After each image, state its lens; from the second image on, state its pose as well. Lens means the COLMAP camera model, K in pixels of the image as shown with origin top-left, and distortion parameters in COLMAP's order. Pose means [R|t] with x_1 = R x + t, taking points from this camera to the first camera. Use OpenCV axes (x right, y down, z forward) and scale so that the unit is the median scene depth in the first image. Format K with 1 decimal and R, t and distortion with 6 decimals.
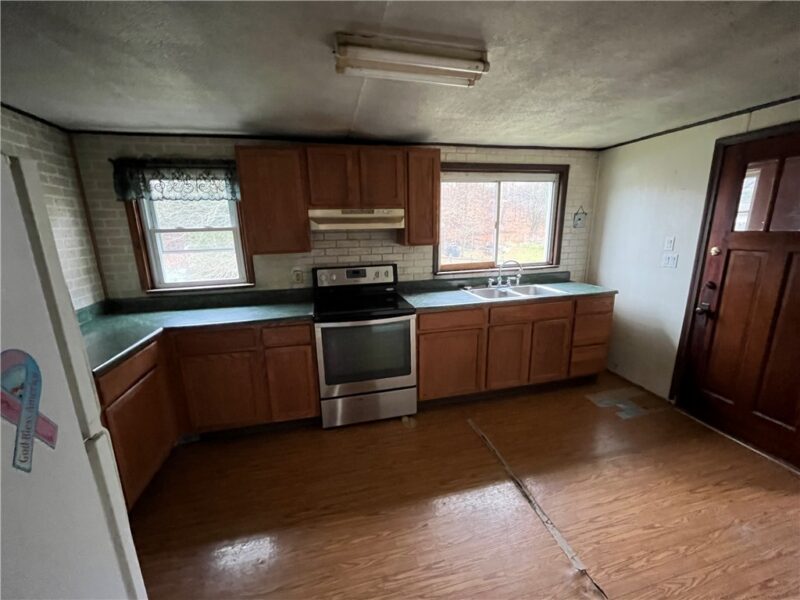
lens RADIAL K [[323.3, 0, 398.8], [0, 323.3, 300.6], [0, 0, 1]] dist [0.000081, 0.000053]
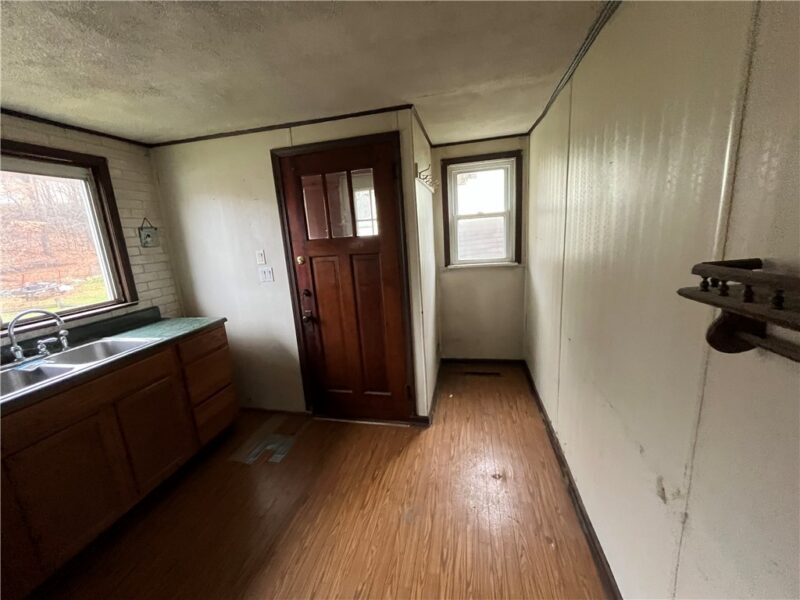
lens RADIAL K [[323.3, 0, 398.8], [0, 323.3, 300.6], [0, 0, 1]] dist [0.000081, 0.000053]
pose [[0.431821, -0.196674, 0.880256, 0.146408], [0.257399, 0.962224, 0.088717, -0.031714], [-0.864451, 0.188267, 0.466132, 0.219508]]
